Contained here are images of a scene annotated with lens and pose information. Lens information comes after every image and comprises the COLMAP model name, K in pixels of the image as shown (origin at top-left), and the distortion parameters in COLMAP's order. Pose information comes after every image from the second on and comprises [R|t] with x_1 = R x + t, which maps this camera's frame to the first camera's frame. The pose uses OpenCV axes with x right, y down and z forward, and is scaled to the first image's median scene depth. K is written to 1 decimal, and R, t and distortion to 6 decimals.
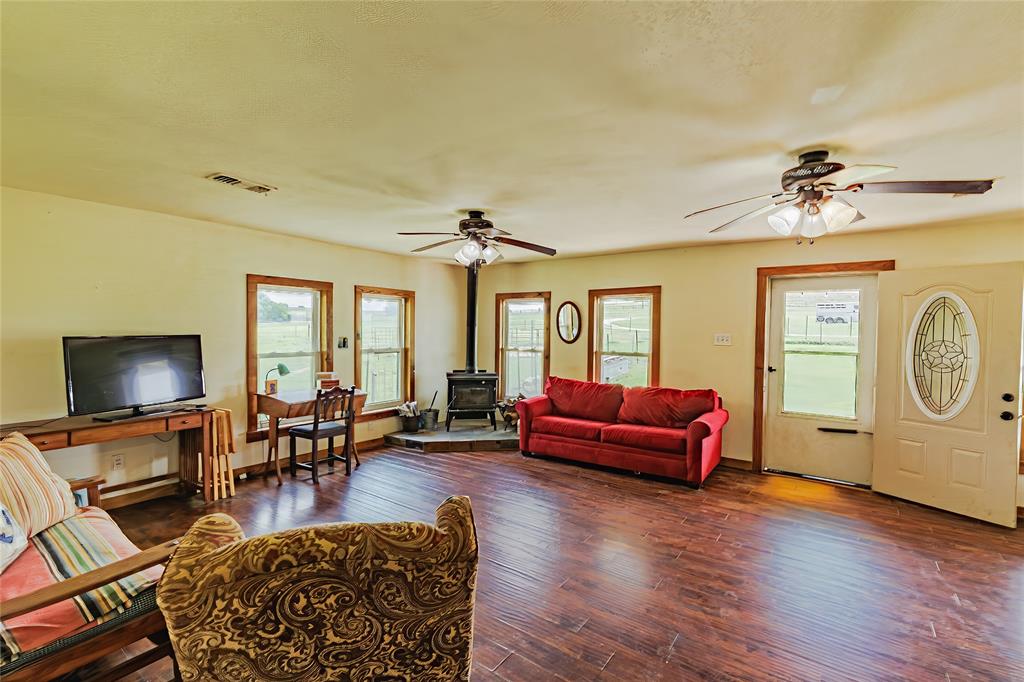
lens RADIAL K [[442.0, 0, 528.9], [0, 442.0, 336.7], [0, 0, 1]] dist [0.000789, -0.000003]
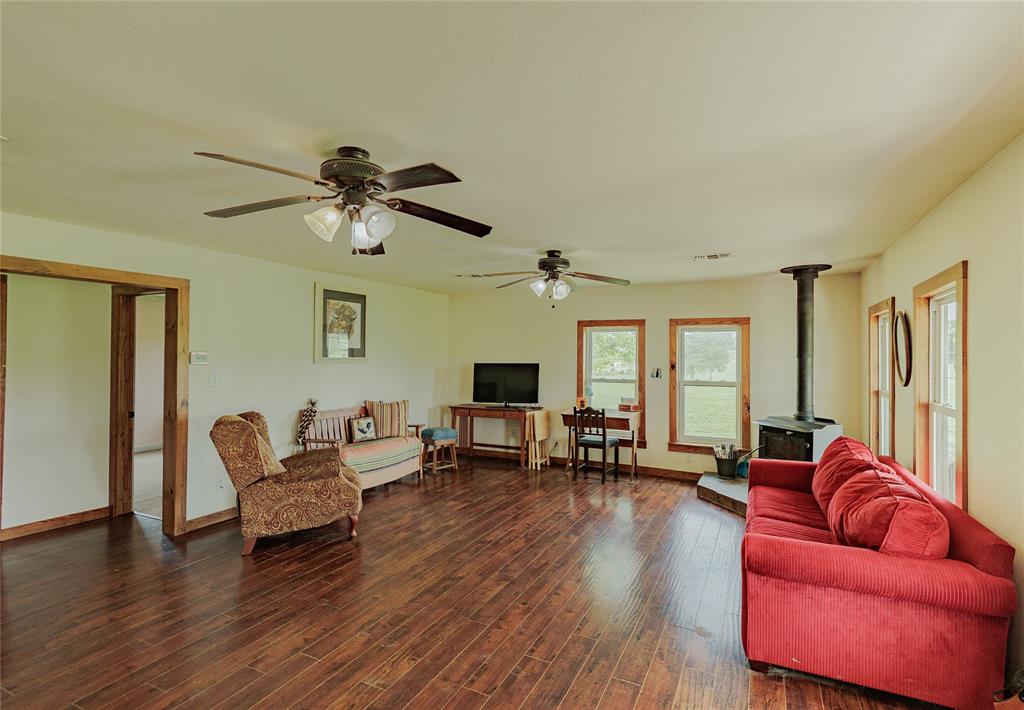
lens RADIAL K [[486.1, 0, 554.3], [0, 486.1, 354.6], [0, 0, 1]] dist [0.001286, 0.000170]
pose [[0.198130, -0.013746, -0.980079, 0.880183], [-0.024287, 0.999526, -0.018929, -0.003497], [0.979875, 0.027554, 0.197703, 0.645096]]
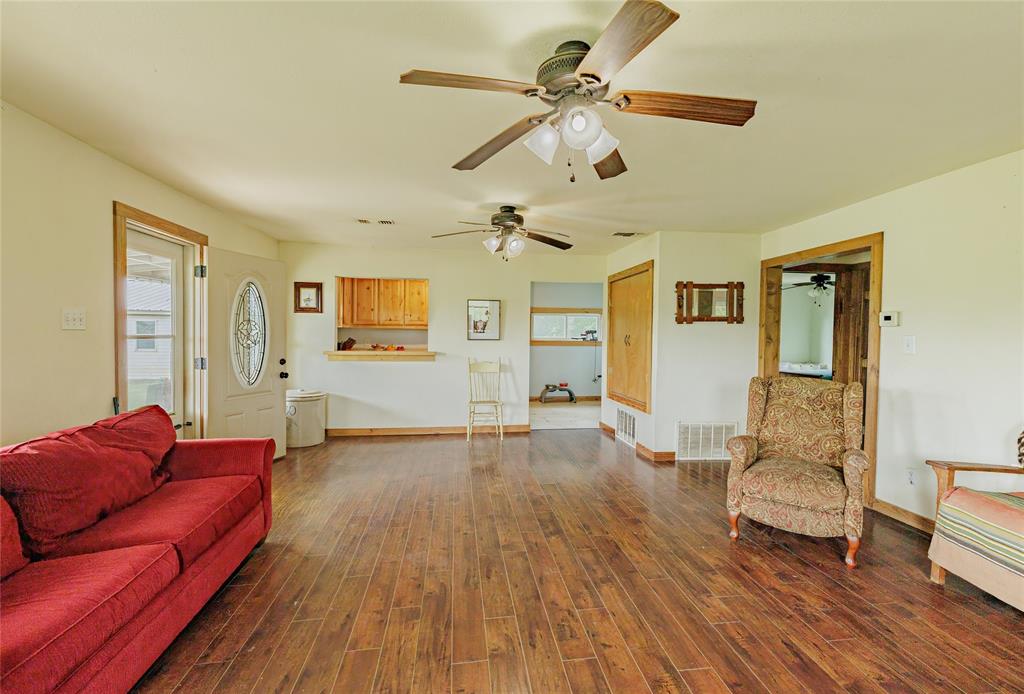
lens RADIAL K [[481.1, 0, 512.0], [0, 481.1, 347.0], [0, 0, 1]] dist [-0.000196, -0.000010]
pose [[-0.656279, -0.041311, 0.753387, -0.398102], [-0.003774, 0.998667, 0.051472, 0.011607], [-0.754509, 0.030937, -0.655560, 1.170520]]
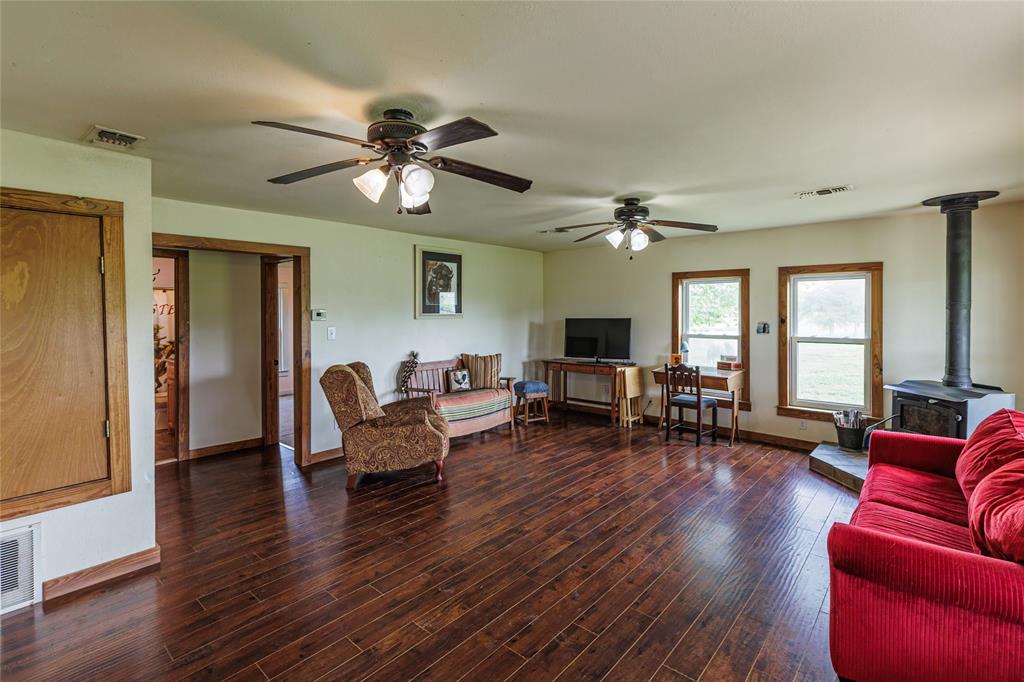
lens RADIAL K [[477.7, 0, 532.0], [0, 477.7, 318.0], [0, 0, 1]] dist [0.001454, -0.000099]
pose [[-0.084967, 0.001782, -0.996382, 0.846780], [-0.018421, 0.999825, 0.003359, -0.003428], [0.996213, 0.018640, -0.084920, 0.726934]]
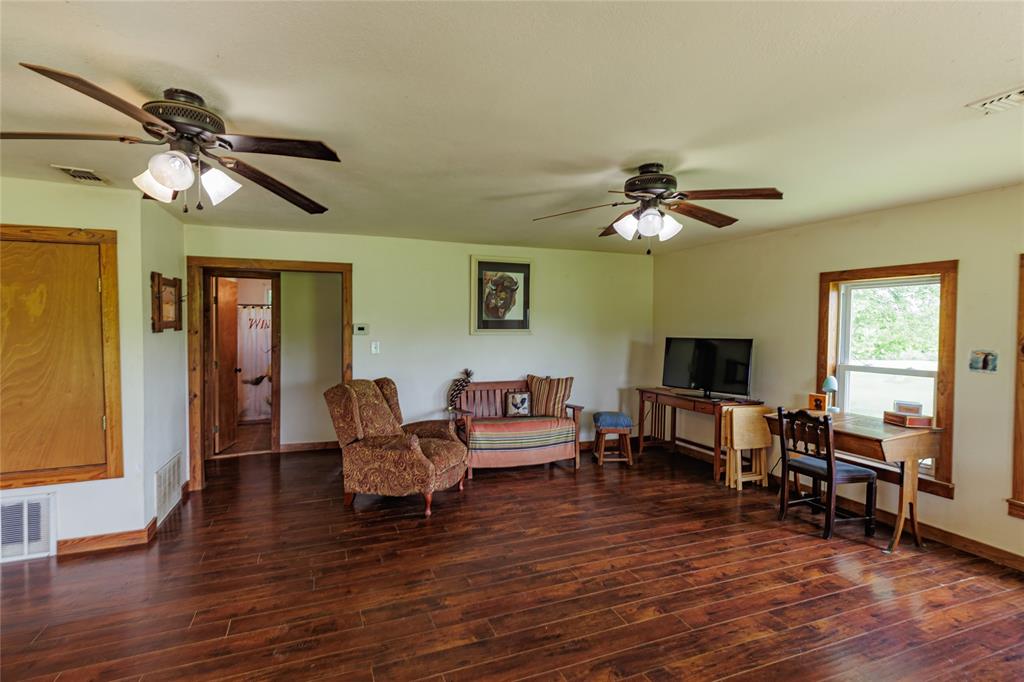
lens RADIAL K [[481.0, 0, 492.7], [0, 481.0, 340.7], [0, 0, 1]] dist [0.004244, 0.000102]
pose [[-0.559845, 0.008667, -0.828552, 0.558178], [-0.030770, 0.999038, 0.031241, -0.015535], [0.828026, 0.042985, -0.559040, 1.032680]]
